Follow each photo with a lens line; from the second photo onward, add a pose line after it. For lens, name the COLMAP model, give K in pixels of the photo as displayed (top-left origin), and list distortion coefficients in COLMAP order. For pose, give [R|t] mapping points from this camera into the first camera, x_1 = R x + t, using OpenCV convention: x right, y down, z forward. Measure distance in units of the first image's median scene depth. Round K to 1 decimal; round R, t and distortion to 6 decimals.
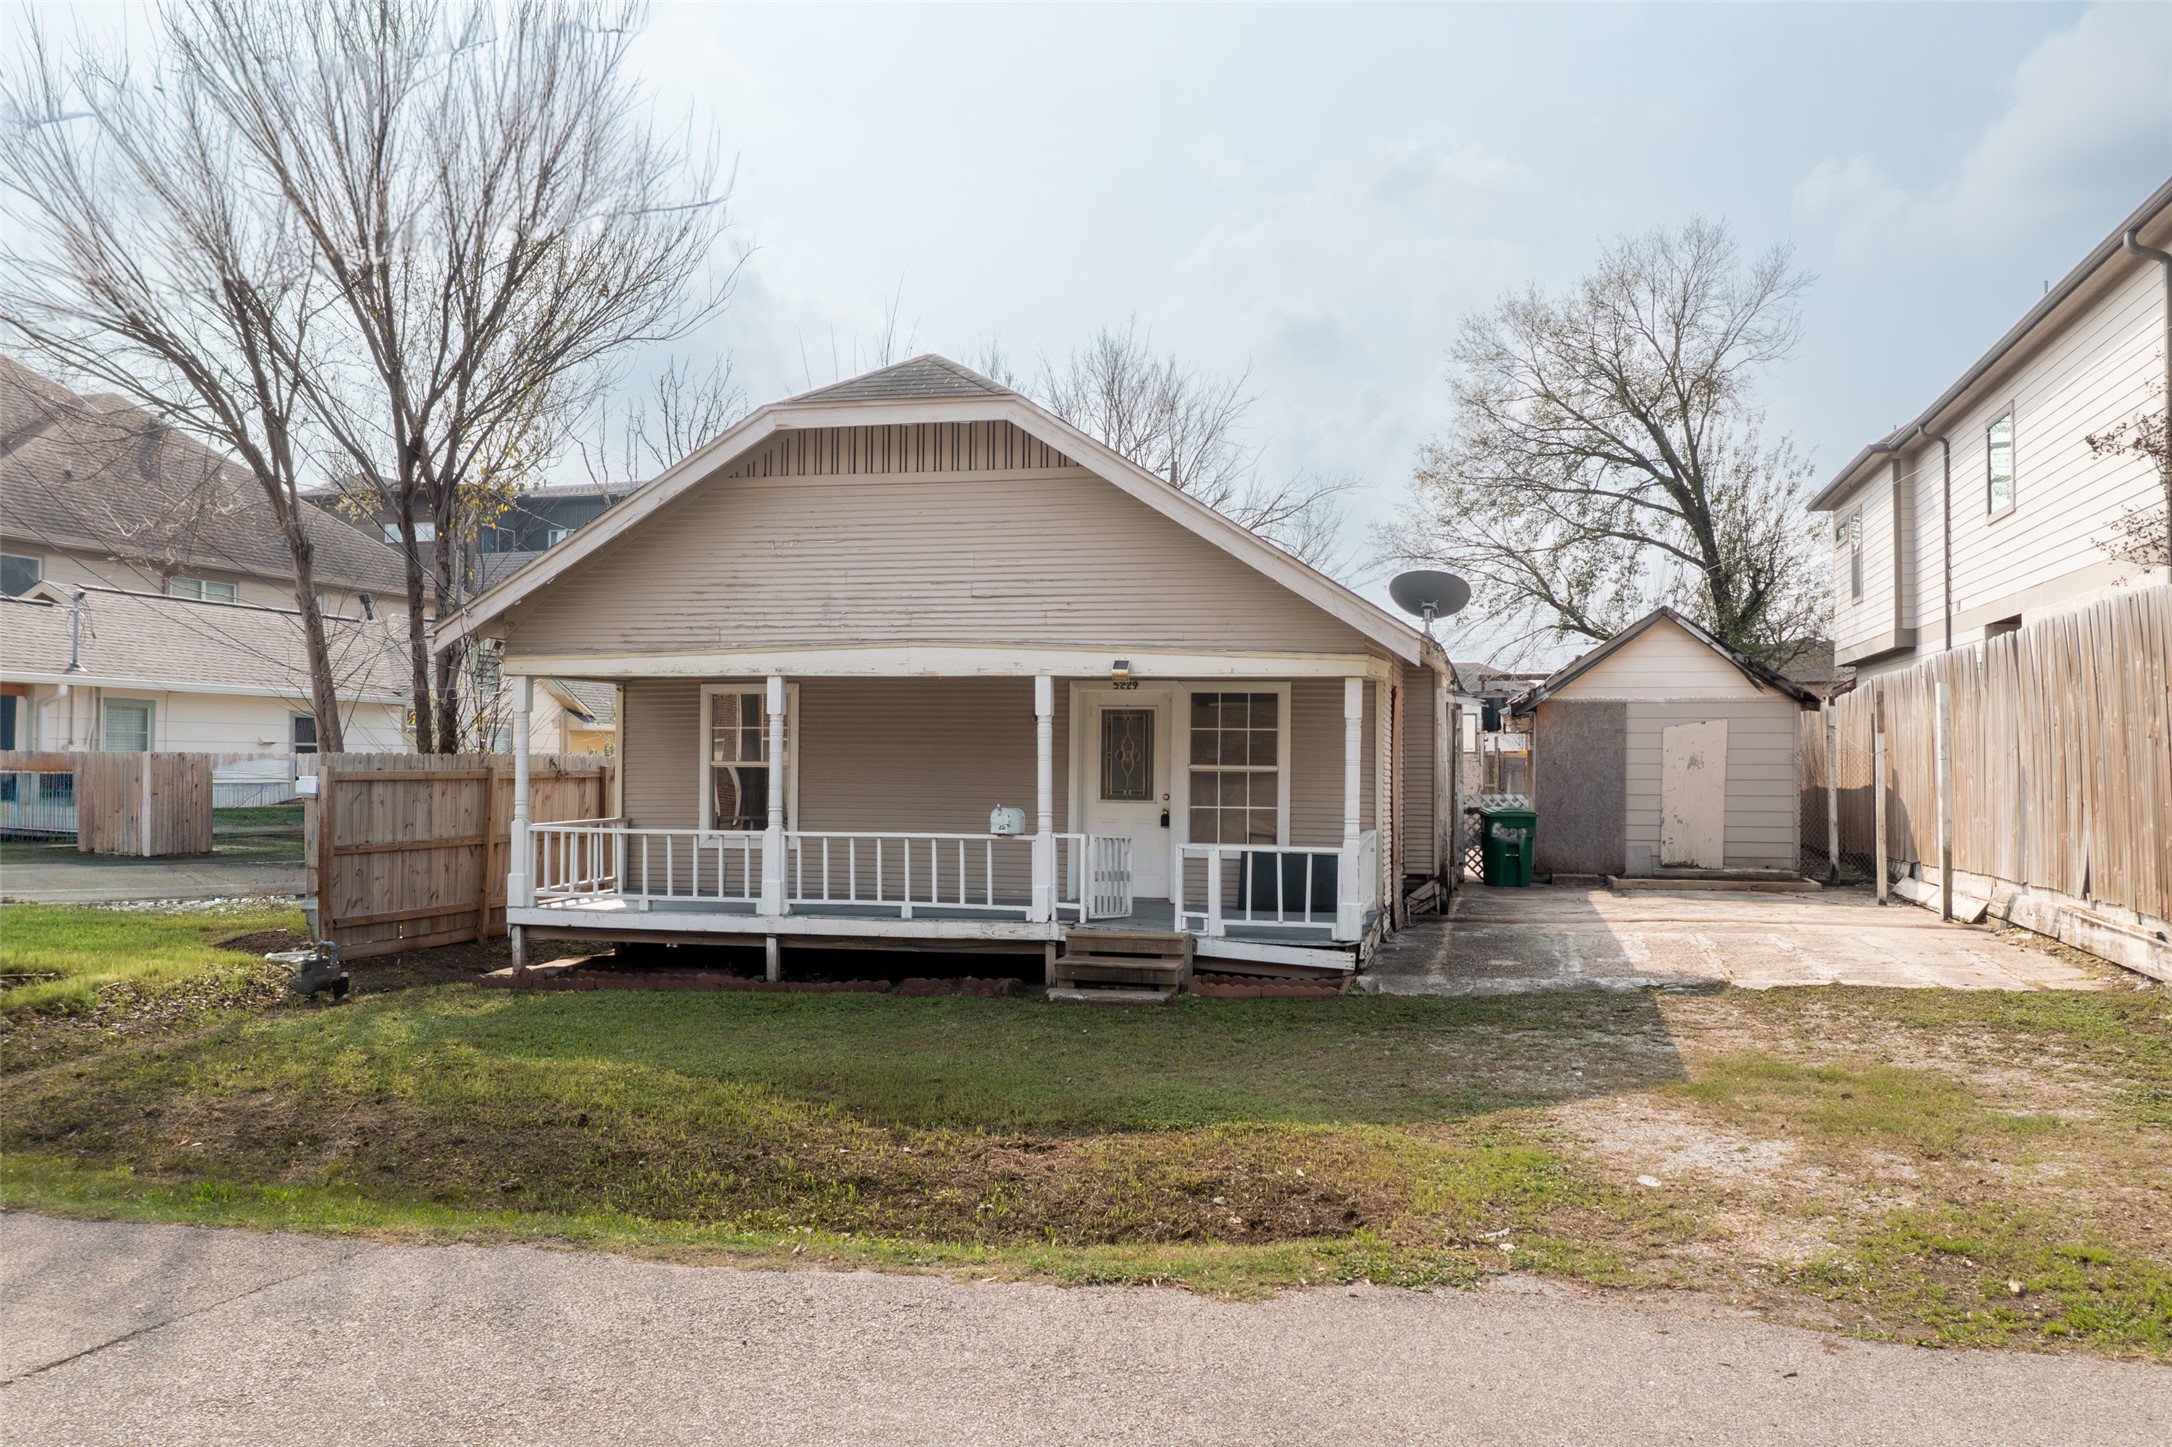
lens RADIAL K [[1686.8, 0, 1086.4], [0, 1686.8, 752.8], [0, 0, 1]] dist [-0.016515, -0.002488]
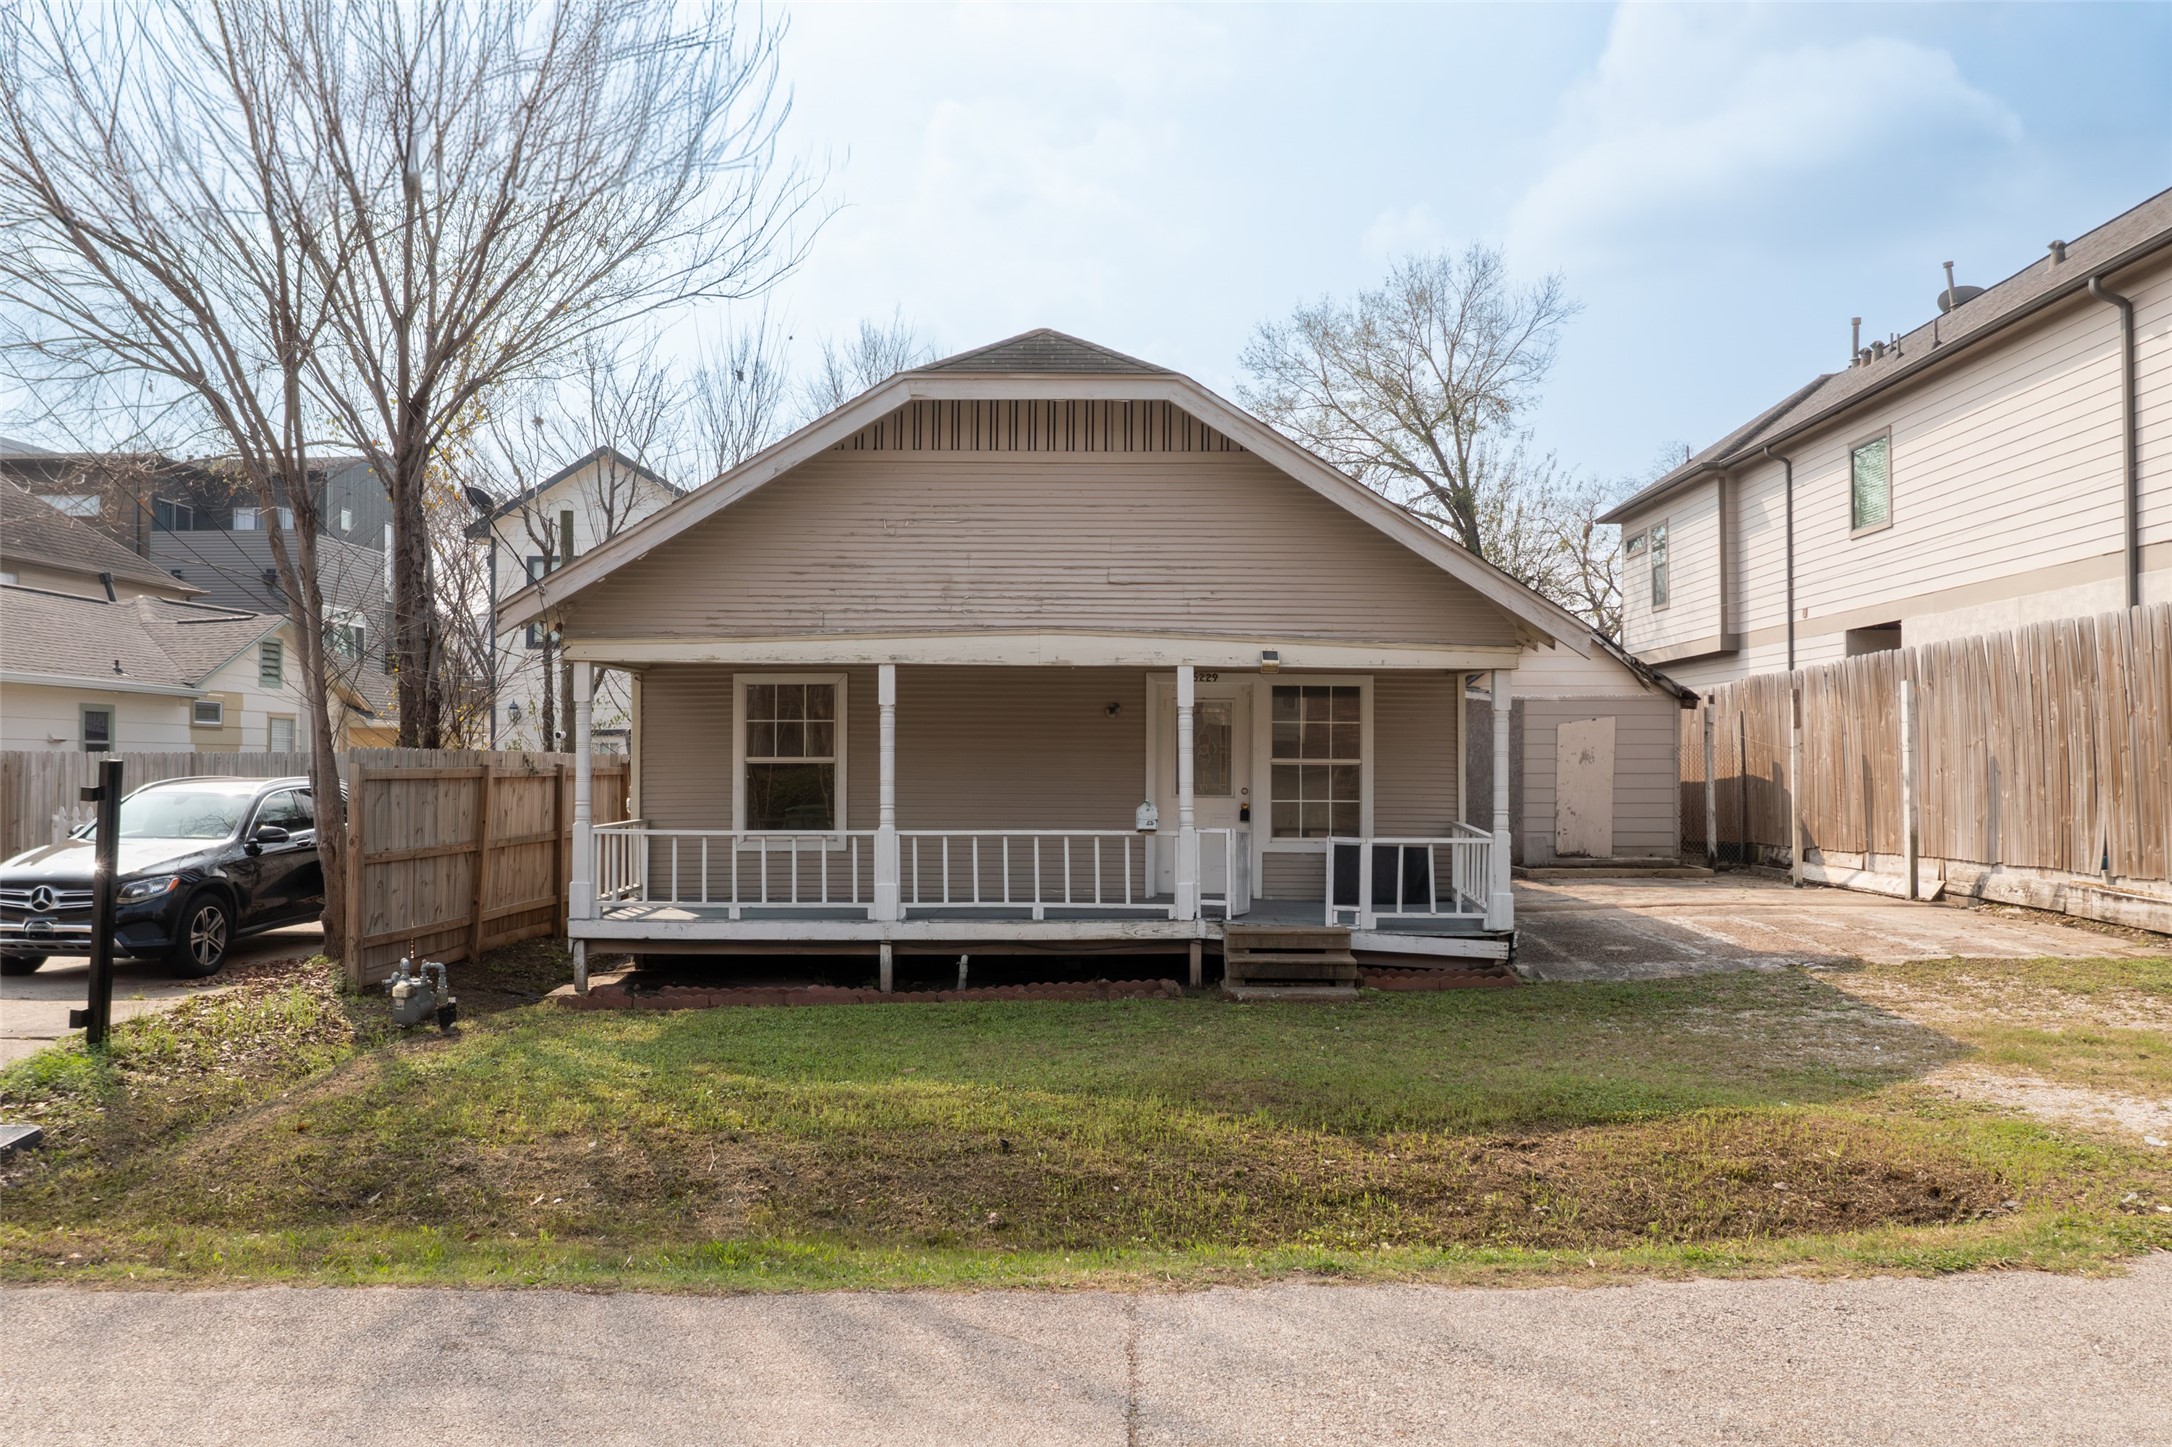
lens RADIAL K [[1686.8, 0, 1086.4], [0, 1686.8, 752.8], [0, 0, 1]] dist [-0.016515, -0.002488]
pose [[0.973360, -0.002547, 0.229268, -0.292376], [0.002824, 0.999996, -0.000880, 0.004731], [-0.229265, 0.001504, 0.973363, 0.067082]]
